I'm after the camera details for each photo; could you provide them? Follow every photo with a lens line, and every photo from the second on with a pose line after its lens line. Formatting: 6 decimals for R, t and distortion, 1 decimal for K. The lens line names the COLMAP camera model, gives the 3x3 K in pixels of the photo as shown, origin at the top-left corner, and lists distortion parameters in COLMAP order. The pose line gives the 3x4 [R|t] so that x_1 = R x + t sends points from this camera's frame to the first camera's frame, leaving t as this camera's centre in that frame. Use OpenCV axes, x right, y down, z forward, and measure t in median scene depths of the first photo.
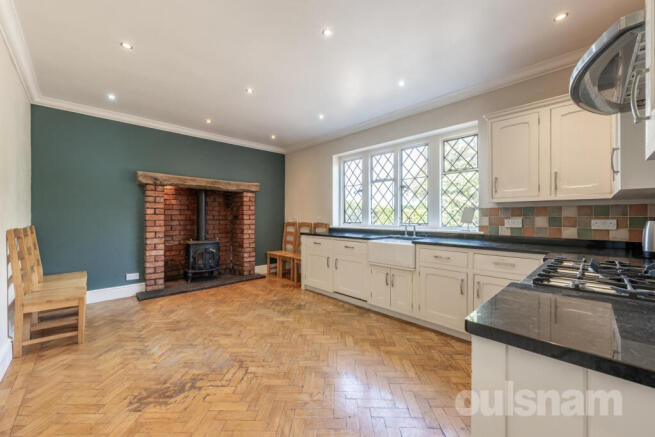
lens RADIAL K [[259.0, 0, 327.6], [0, 259.0, 217.0], [0, 0, 1]] dist [-0.002267, -0.000535]
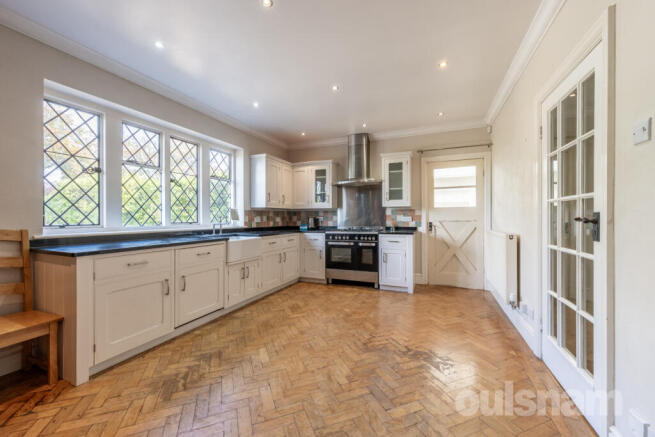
lens RADIAL K [[259.0, 0, 327.4], [0, 259.0, 217.5], [0, 0, 1]] dist [-0.002267, -0.000535]
pose [[-0.396205, -0.005513, 0.918146, -0.868770], [-0.006136, 0.999976, 0.003357, 0.000246], [-0.918142, -0.004304, -0.396229, 1.066288]]
